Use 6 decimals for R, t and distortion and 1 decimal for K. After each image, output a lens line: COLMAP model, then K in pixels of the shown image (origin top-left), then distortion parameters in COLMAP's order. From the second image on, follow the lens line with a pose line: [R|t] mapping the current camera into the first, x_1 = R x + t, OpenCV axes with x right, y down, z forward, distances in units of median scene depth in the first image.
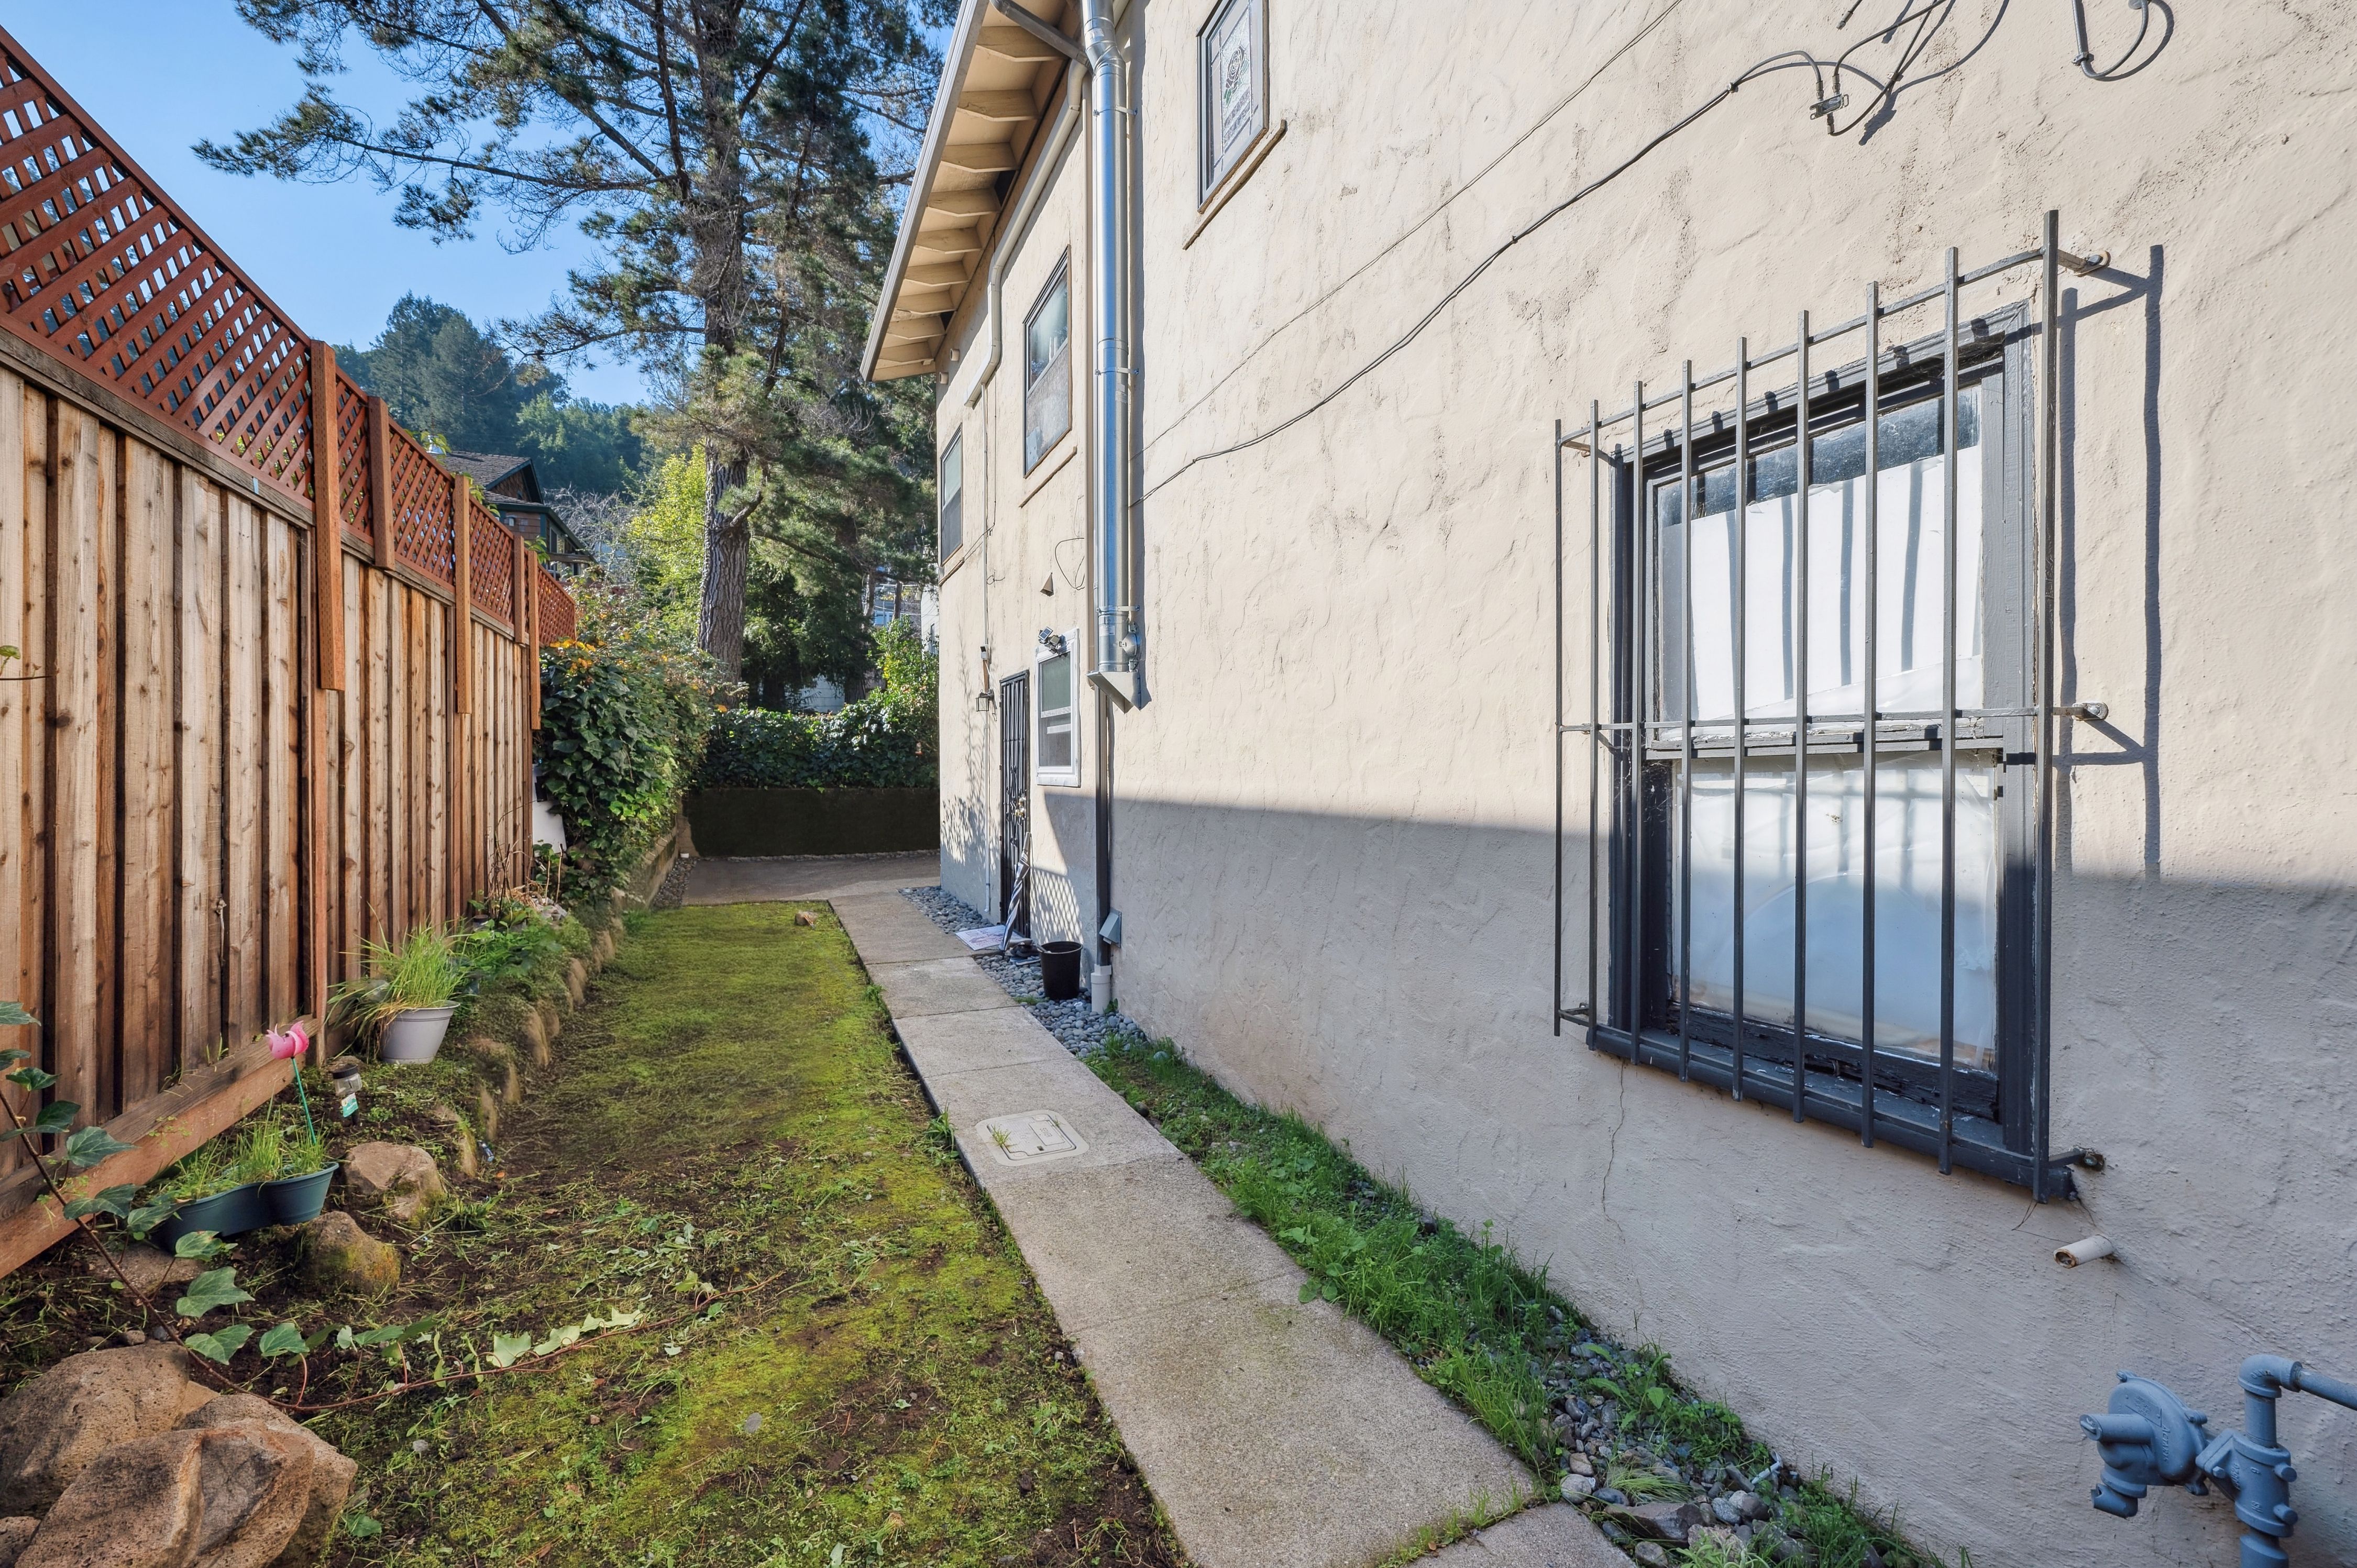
lens RADIAL K [[944.6, 0, 1175.1], [0, 944.6, 771.7], [0, 0, 1]] dist [0.001271, -0.000071]
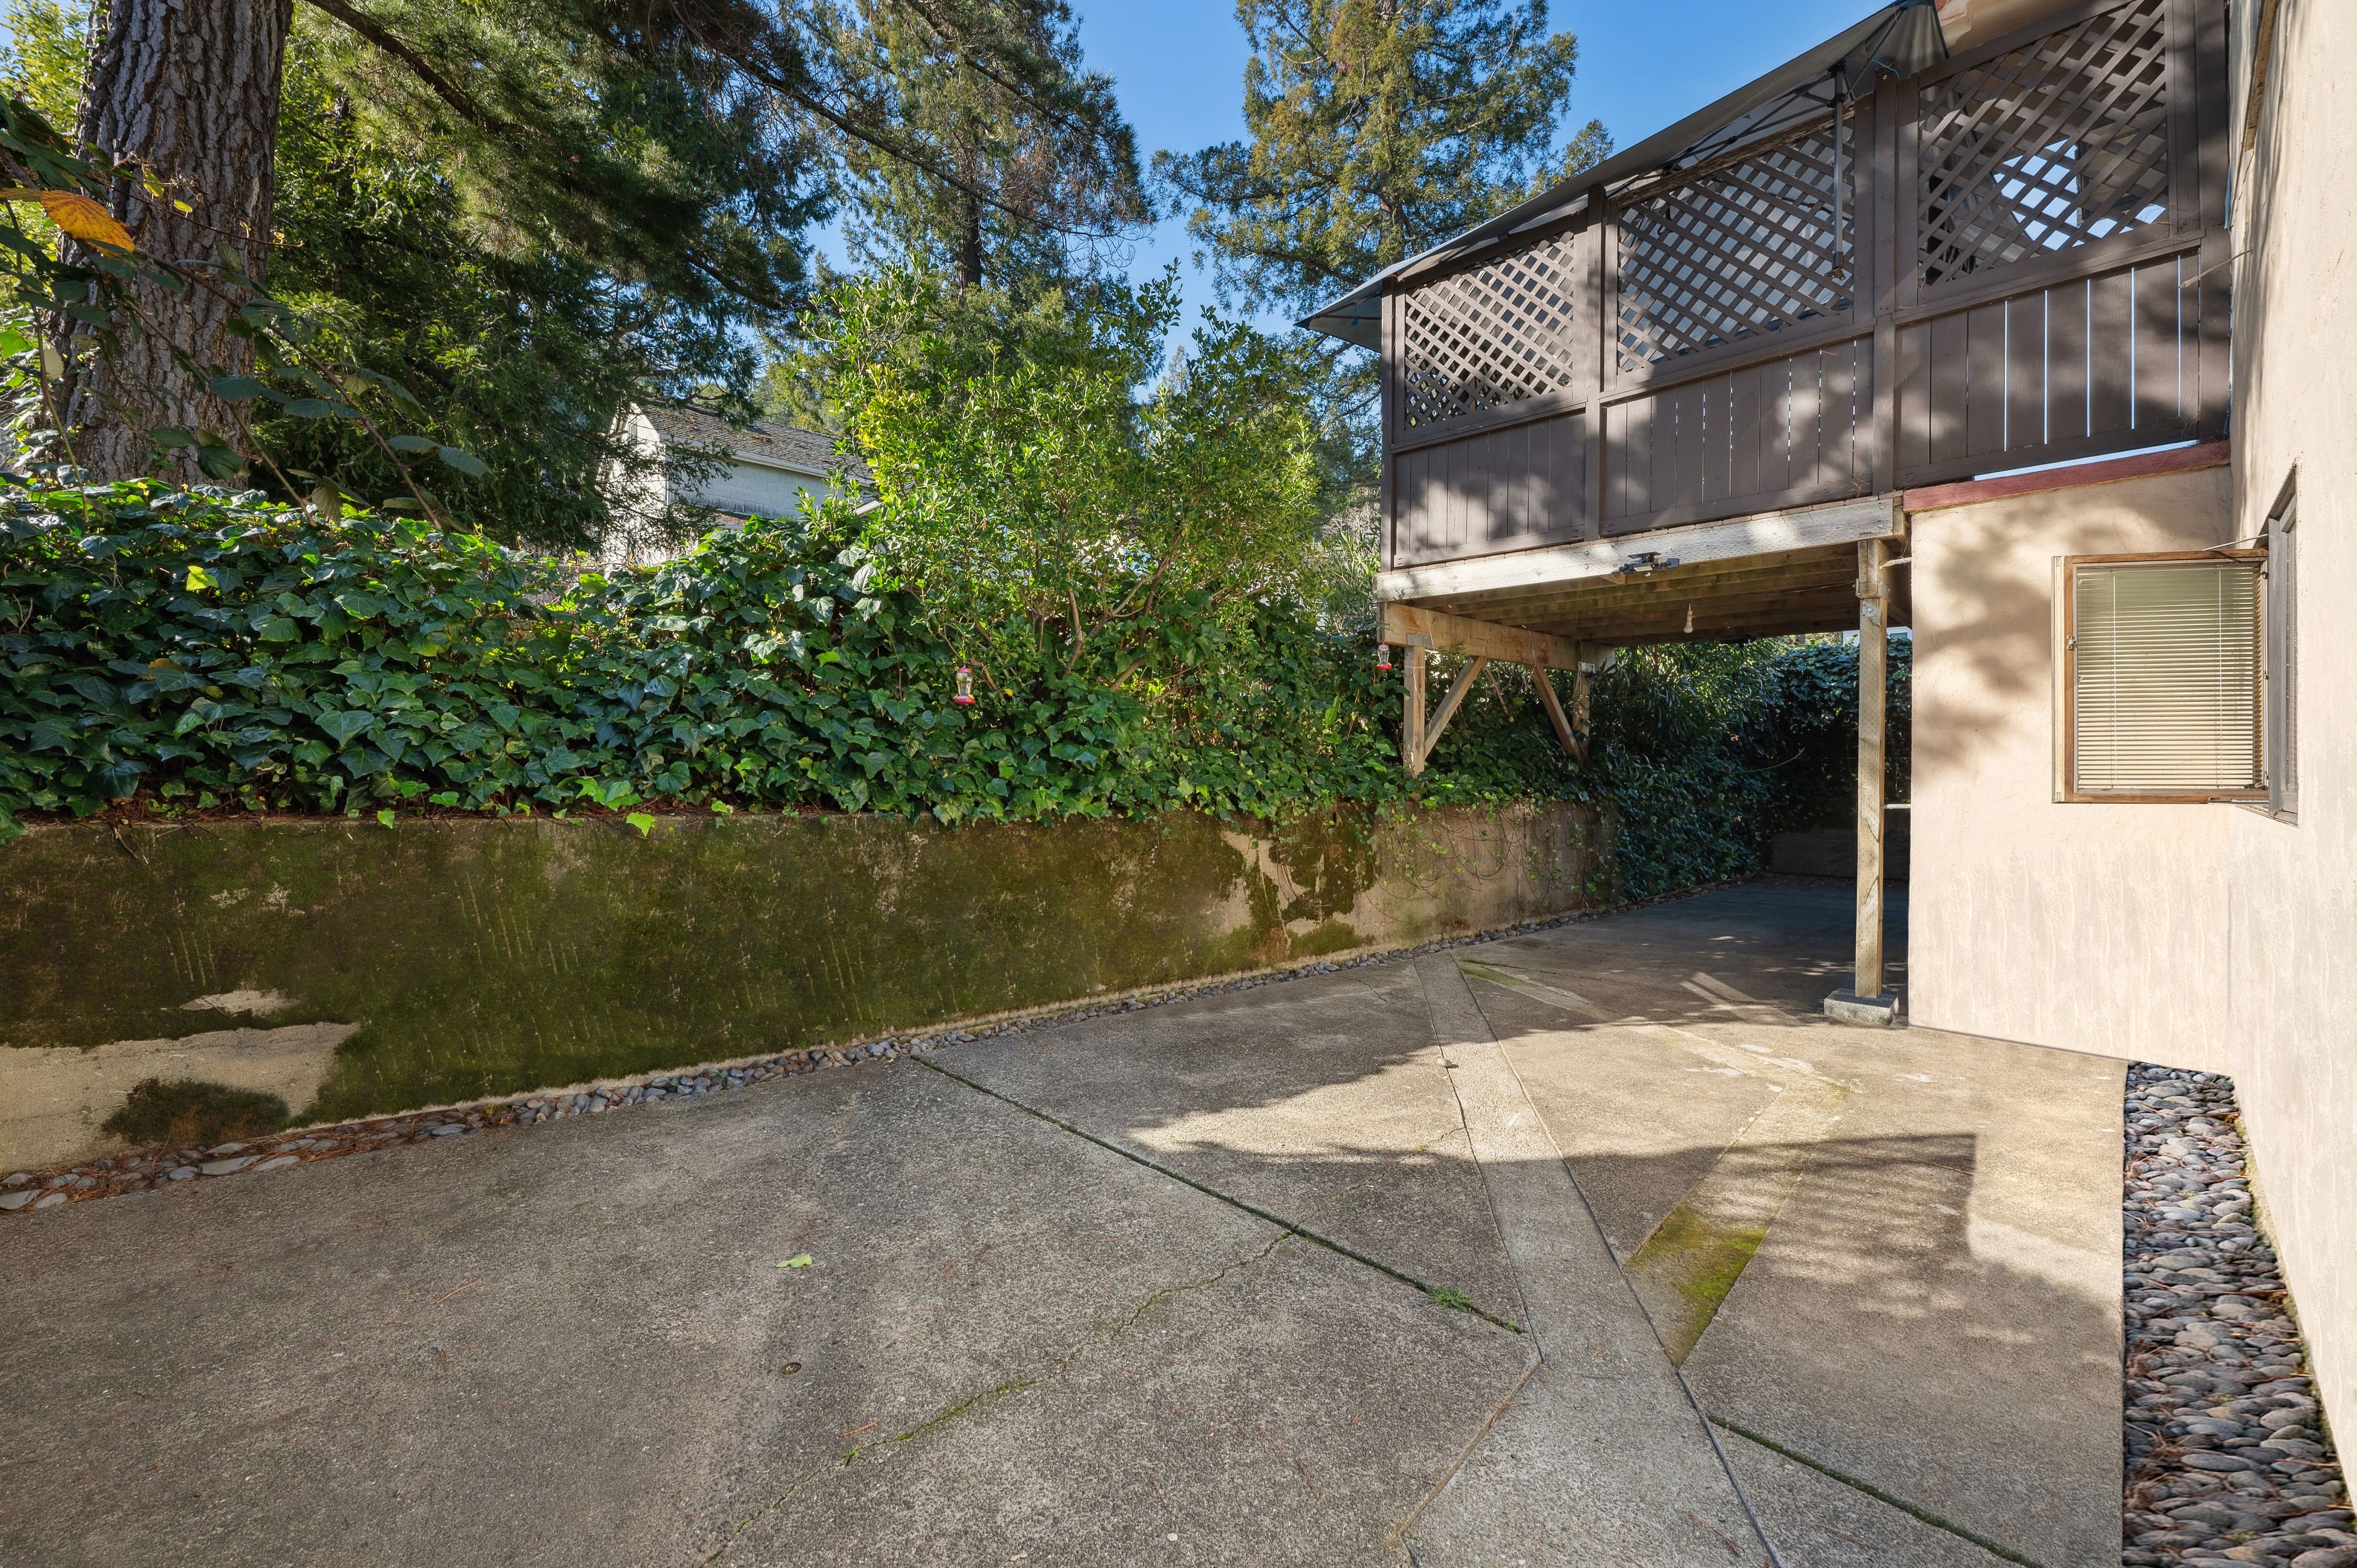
lens RADIAL K [[944.6, 0, 1170.2], [0, 944.6, 763.1], [0, 0, 1]] dist [0.001271, -0.000071]
pose [[0.939800, 0.010949, 0.341551, -0.329480], [-0.007242, 0.999900, -0.012127, 0.005092], [-0.341649, 0.008923, 0.939785, 0.711714]]
